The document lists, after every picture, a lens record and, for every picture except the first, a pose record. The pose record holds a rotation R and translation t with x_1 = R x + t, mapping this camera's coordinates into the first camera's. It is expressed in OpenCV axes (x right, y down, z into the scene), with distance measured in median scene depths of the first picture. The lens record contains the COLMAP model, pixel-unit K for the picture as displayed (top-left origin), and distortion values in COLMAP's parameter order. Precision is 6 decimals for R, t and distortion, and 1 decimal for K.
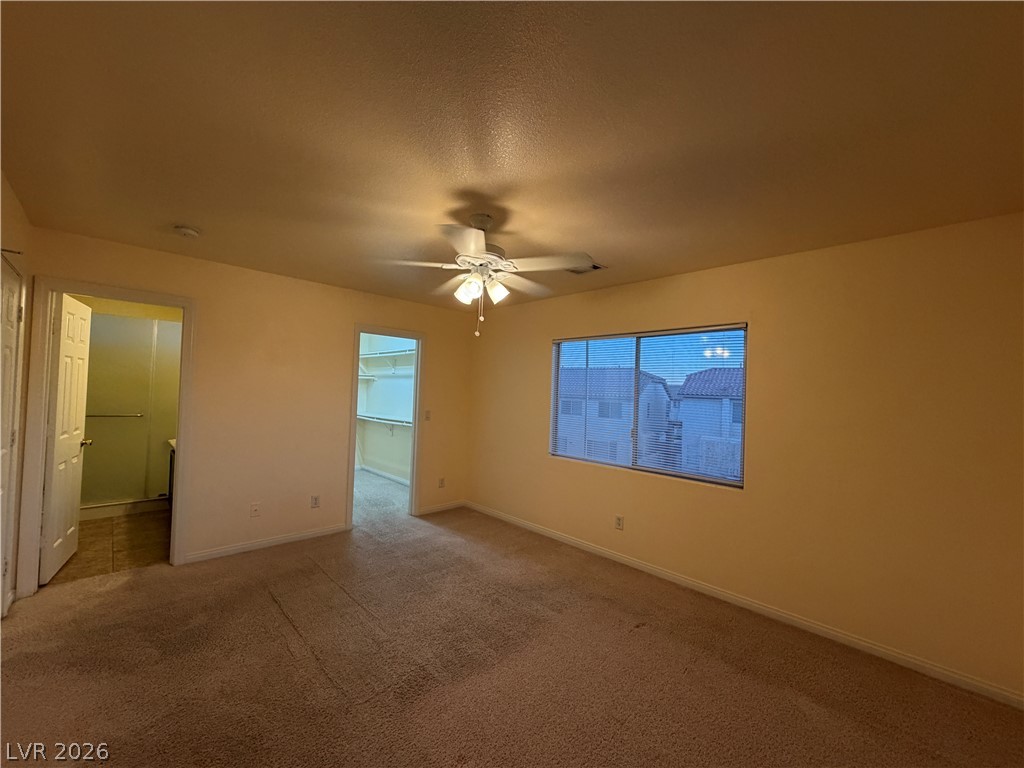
lens RADIAL K [[409.5, 0, 507.5], [0, 409.5, 384.6], [0, 0, 1]] dist [0.000250, 0.000081]
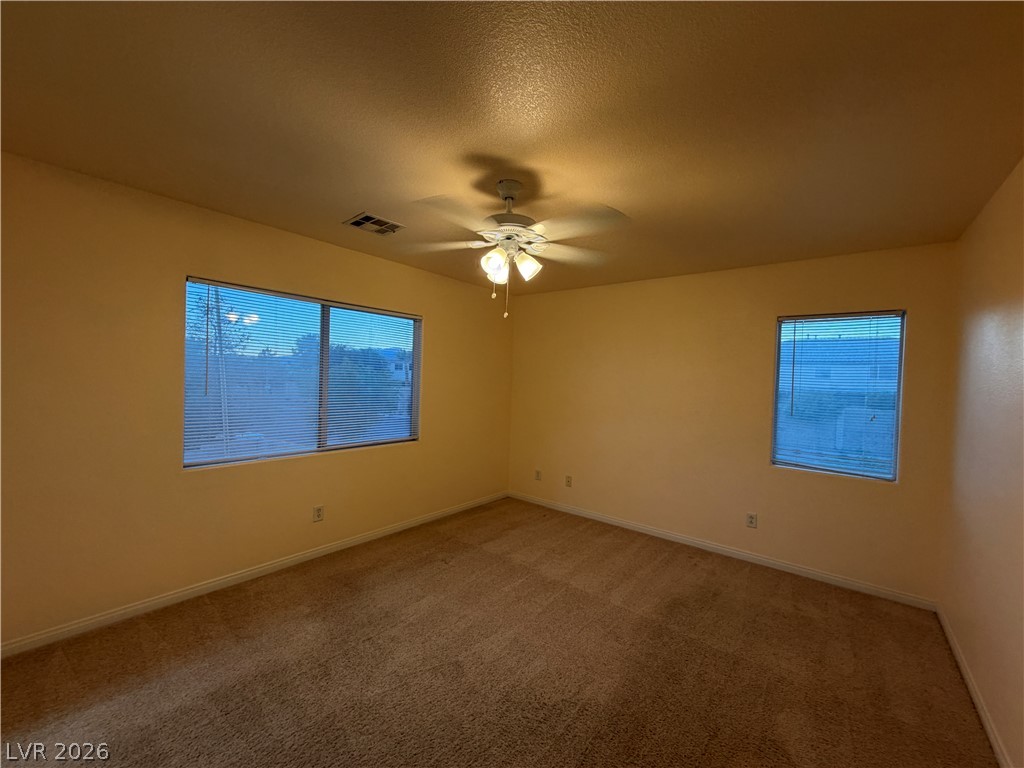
lens RADIAL K [[409.5, 0, 507.5], [0, 409.5, 384.6], [0, 0, 1]] dist [0.000250, 0.000081]
pose [[-0.114461, -0.058048, 0.991730, -0.640185], [-0.057670, 0.996996, 0.051700, -0.011846], [-0.991752, -0.051275, -0.117465, 0.715296]]
